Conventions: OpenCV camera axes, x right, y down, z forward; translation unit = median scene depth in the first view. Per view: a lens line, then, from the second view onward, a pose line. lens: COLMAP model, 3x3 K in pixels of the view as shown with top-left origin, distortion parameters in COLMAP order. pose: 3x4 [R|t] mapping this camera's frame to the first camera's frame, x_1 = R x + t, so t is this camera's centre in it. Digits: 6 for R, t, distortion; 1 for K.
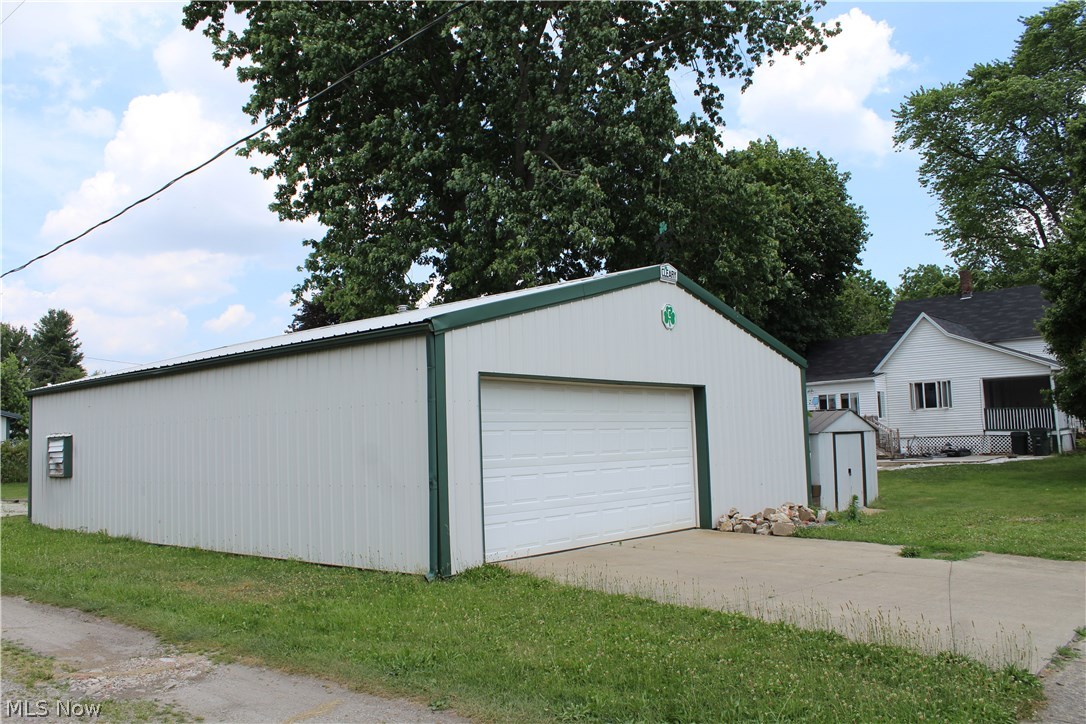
lens RADIAL K [[859.6, 0, 545.0], [0, 859.6, 367.4], [0, 0, 1]] dist [-0.076526, 0.001330]
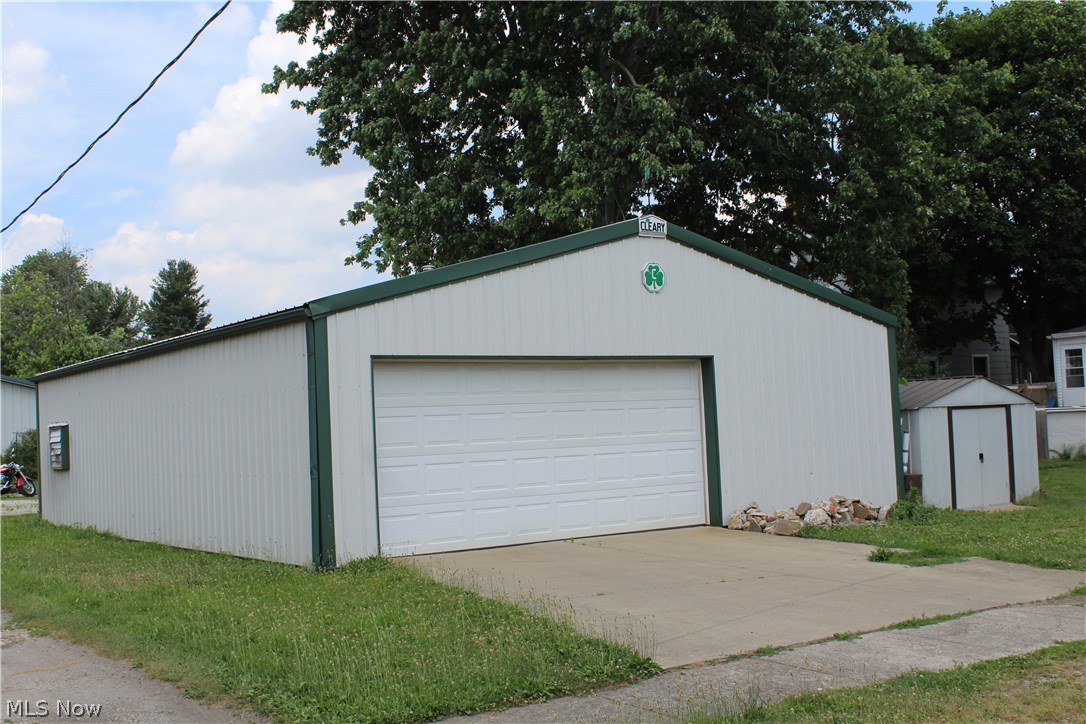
lens RADIAL K [[1179.6, 0, 542.0], [0, 1179.6, 362.6], [0, 0, 1]] dist [-0.006445, 0.000000]
pose [[0.971251, -0.023995, -0.236845, 0.252820], [0.033590, 0.998767, 0.036559, -0.017115], [0.235676, -0.043464, 0.970859, -0.135388]]
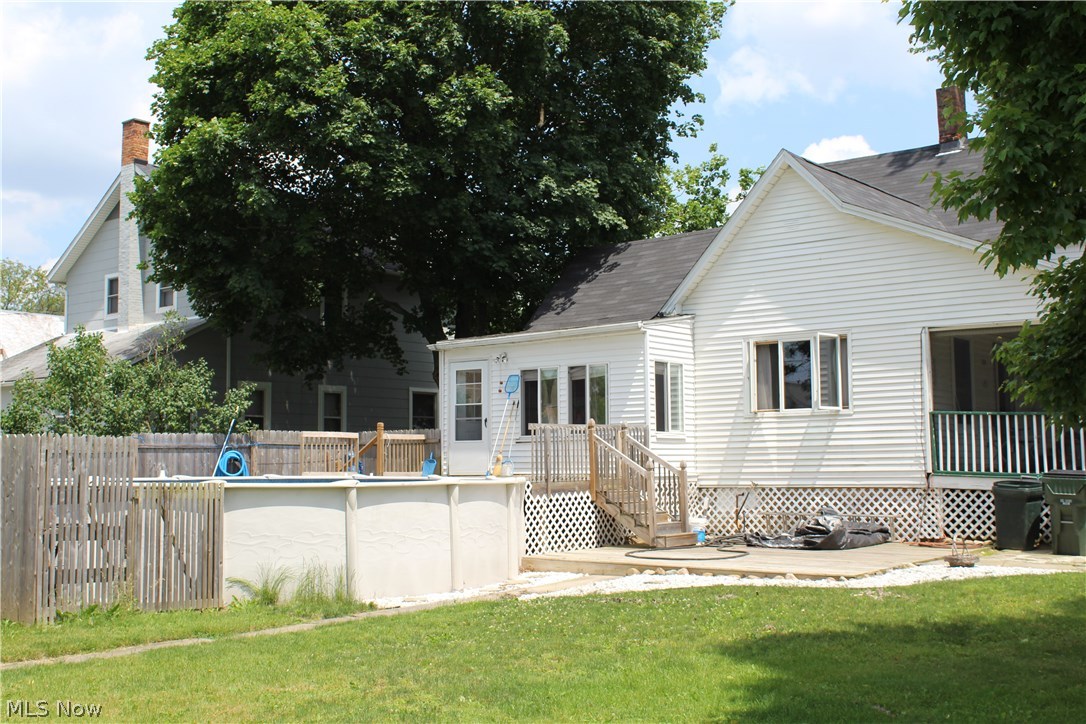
lens RADIAL K [[1353.0, 0, 545.4], [0, 1353.0, 362.5], [0, 0, 1]] dist [0.023272, 0.000000]
pose [[0.997965, 0.024769, 0.058753, 0.737071], [-0.024827, 0.999692, 0.000267, 0.070914], [-0.058728, -0.001725, 0.998273, 0.983528]]
